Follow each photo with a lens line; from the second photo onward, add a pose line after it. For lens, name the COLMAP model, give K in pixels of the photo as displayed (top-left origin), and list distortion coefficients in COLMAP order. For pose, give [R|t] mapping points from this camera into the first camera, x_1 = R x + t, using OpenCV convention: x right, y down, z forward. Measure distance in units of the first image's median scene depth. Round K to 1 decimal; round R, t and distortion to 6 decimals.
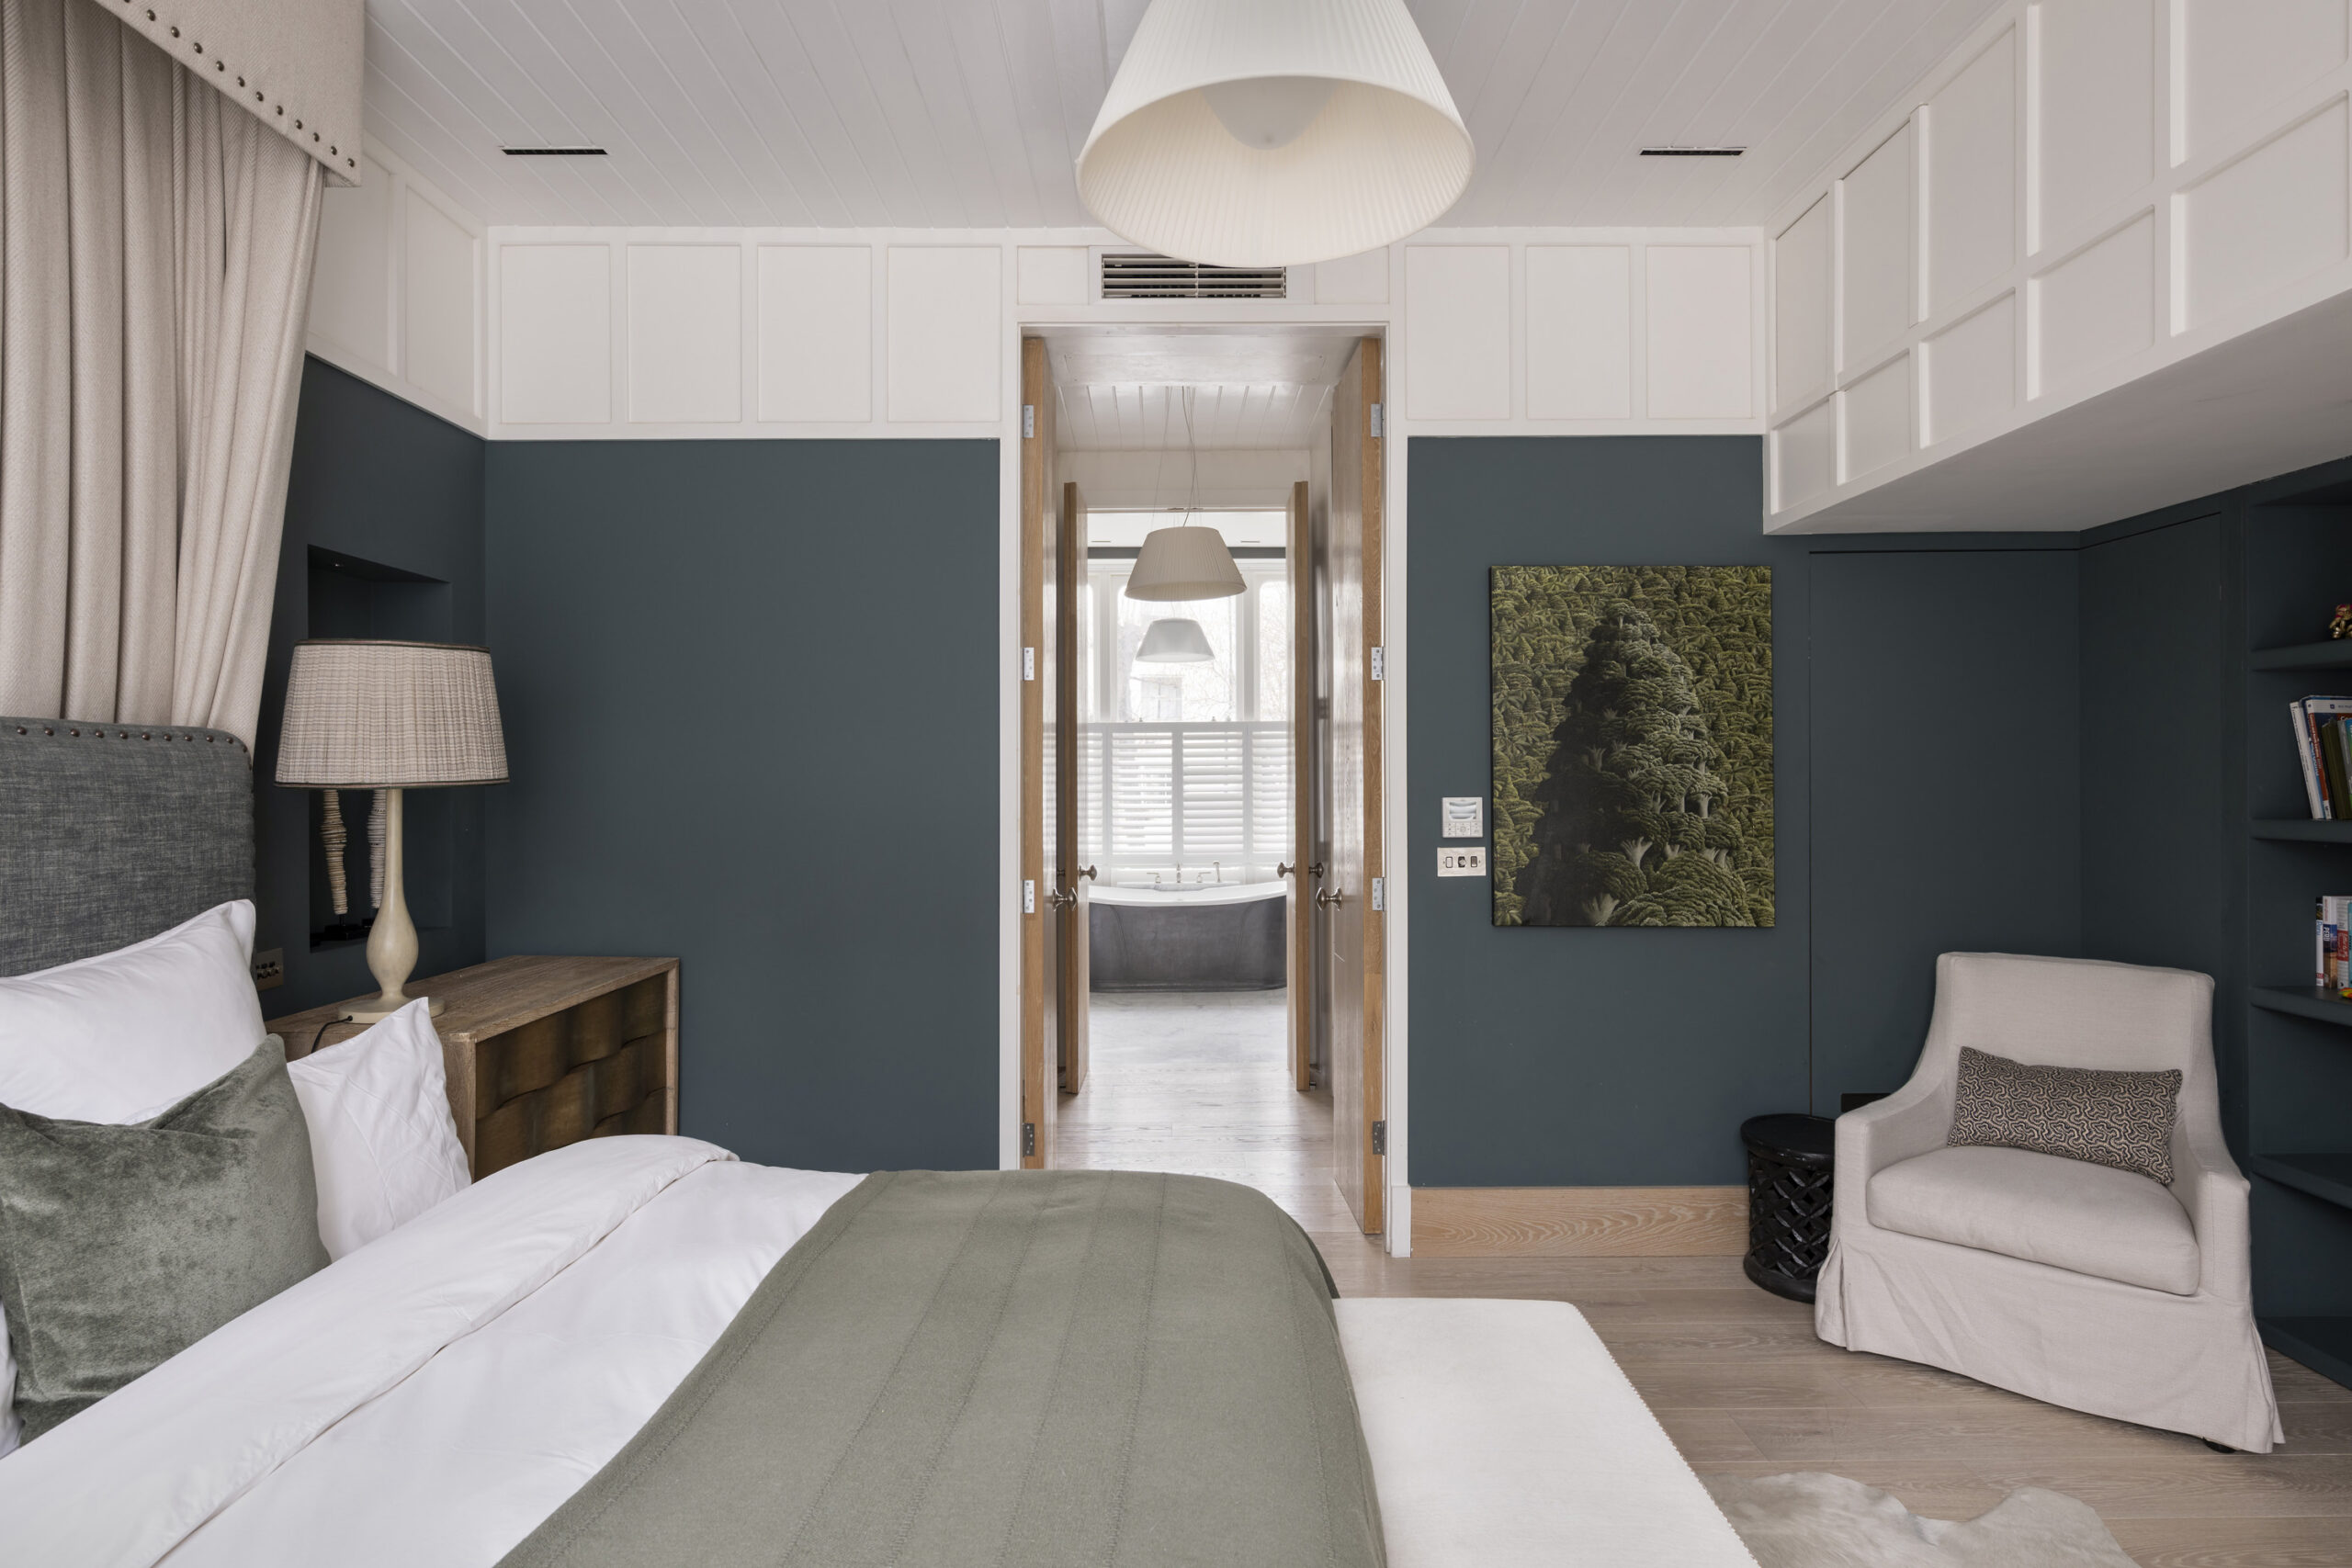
lens RADIAL K [[1257.1, 0, 1178.5], [0, 1257.1, 788.8], [0, 0, 1]] dist [0.001220, -0.000228]
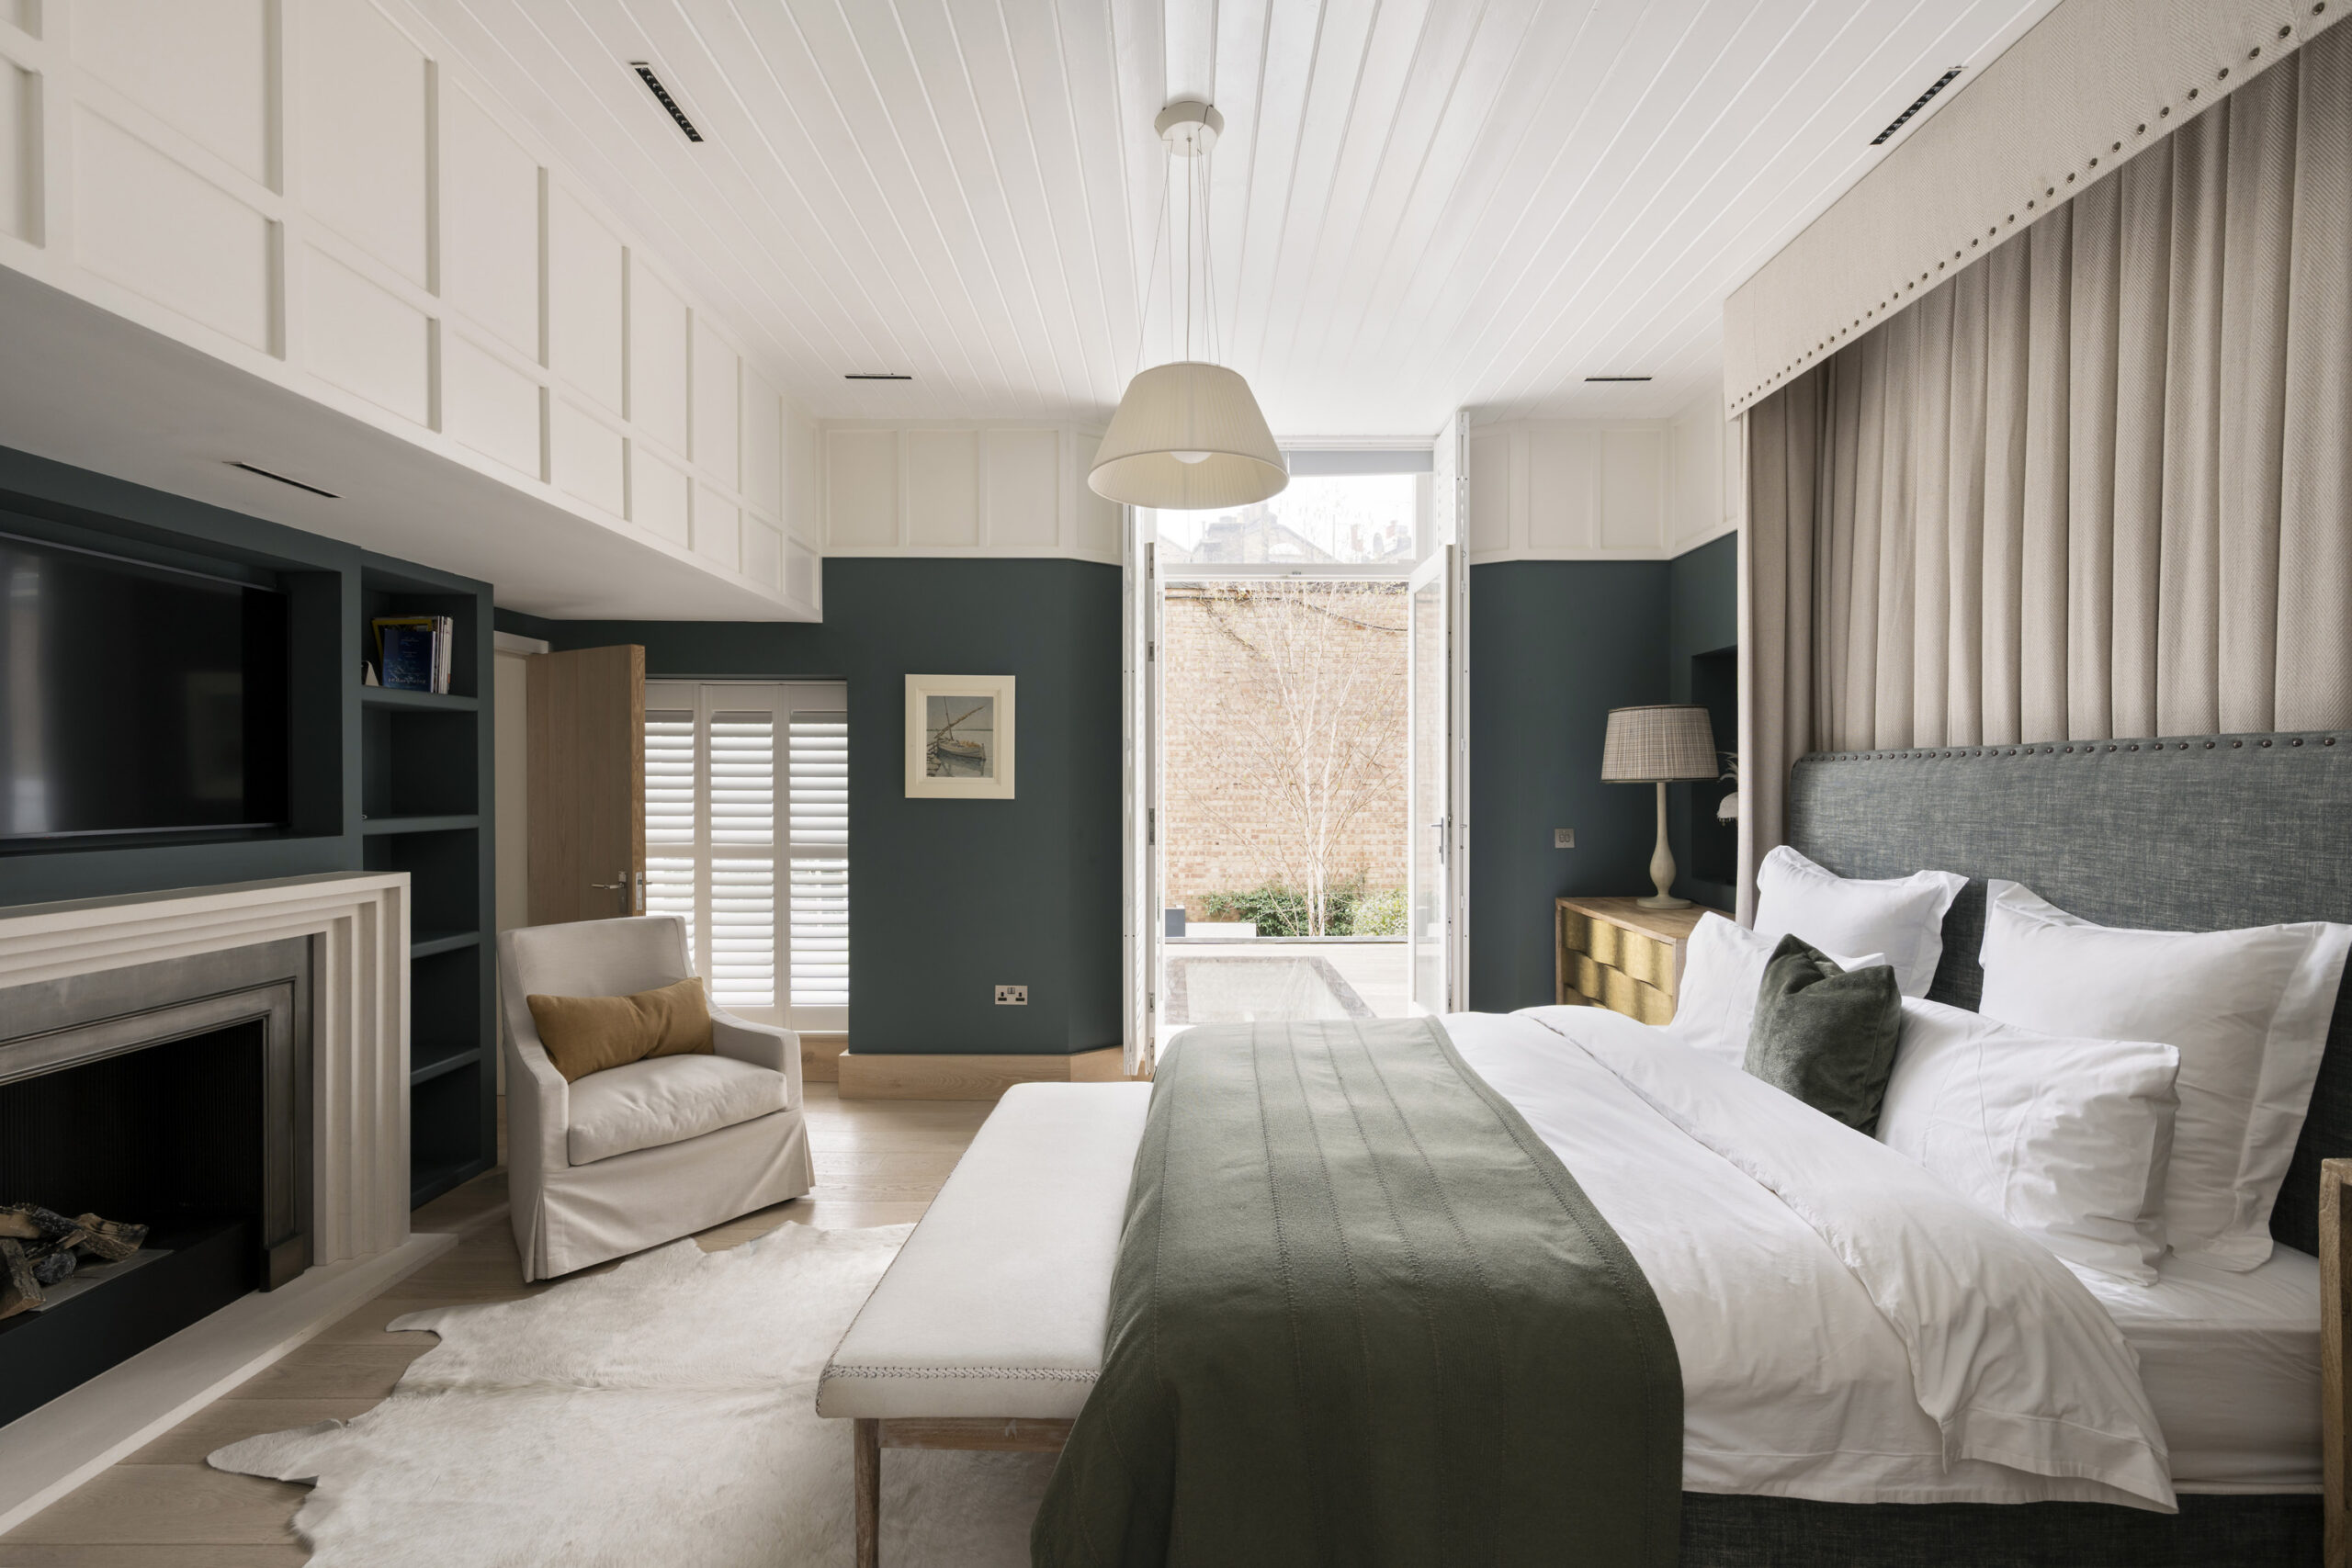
lens RADIAL K [[1015.0, 0, 1178.5], [0, 1015.0, 782.6], [0, 0, 1]] dist [-0.000022, -0.000001]
pose [[-0.999971, -0.004891, -0.005889, 0.080167], [-0.004936, 0.999958, 0.007662, -0.012569], [0.005851, 0.007691, -0.999953, 1.905270]]
